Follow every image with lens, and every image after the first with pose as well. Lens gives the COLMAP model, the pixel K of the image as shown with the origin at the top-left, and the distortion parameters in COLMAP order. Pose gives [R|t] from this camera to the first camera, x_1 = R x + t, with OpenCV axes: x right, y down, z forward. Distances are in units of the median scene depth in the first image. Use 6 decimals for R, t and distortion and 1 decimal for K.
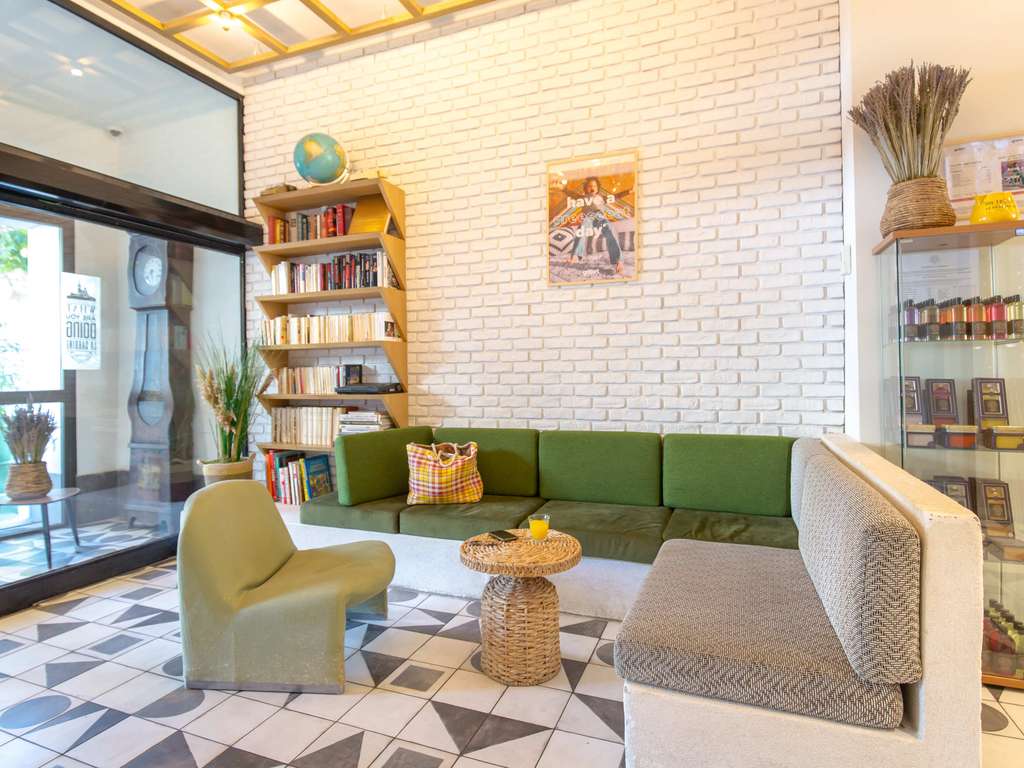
lens RADIAL K [[562.8, 0, 512.8], [0, 562.8, 376.5], [0, 0, 1]] dist [0.005867, -0.003273]
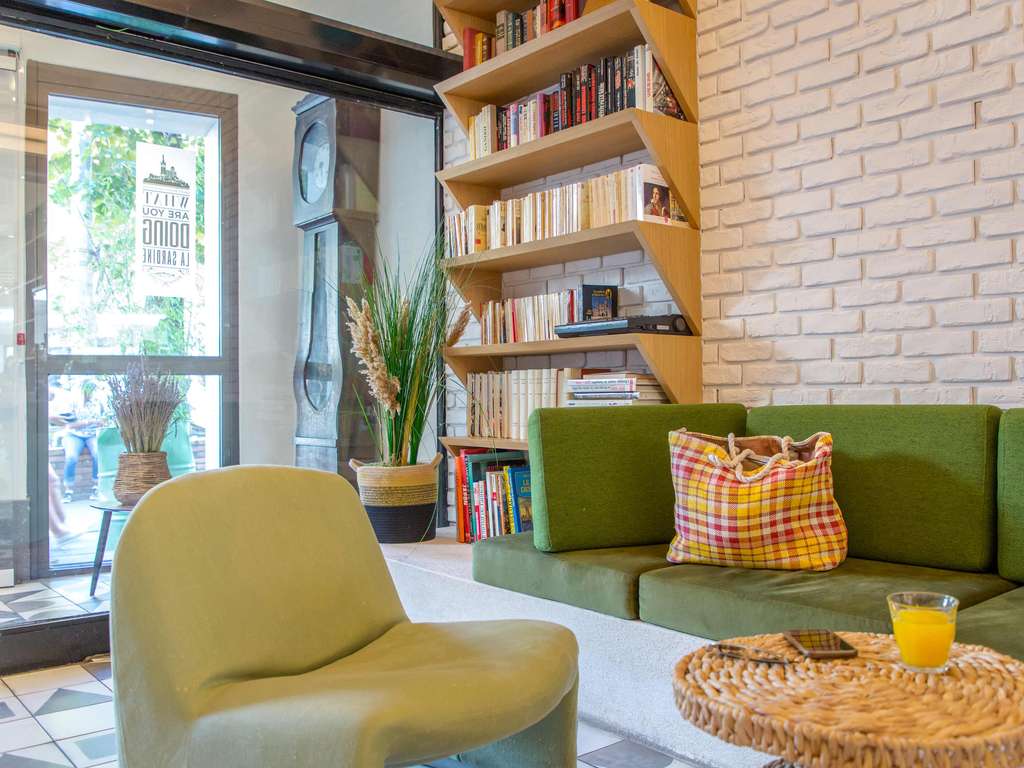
lens RADIAL K [[932.5, 0, 511.1], [0, 932.5, 388.2], [0, 0, 1]] dist [-0.018554, 0.000000]
pose [[0.870294, -0.001583, -0.492531, 0.064420], [0.001791, 0.999998, -0.000048, 0.076223], [0.492530, -0.000840, 0.870295, 0.247854]]
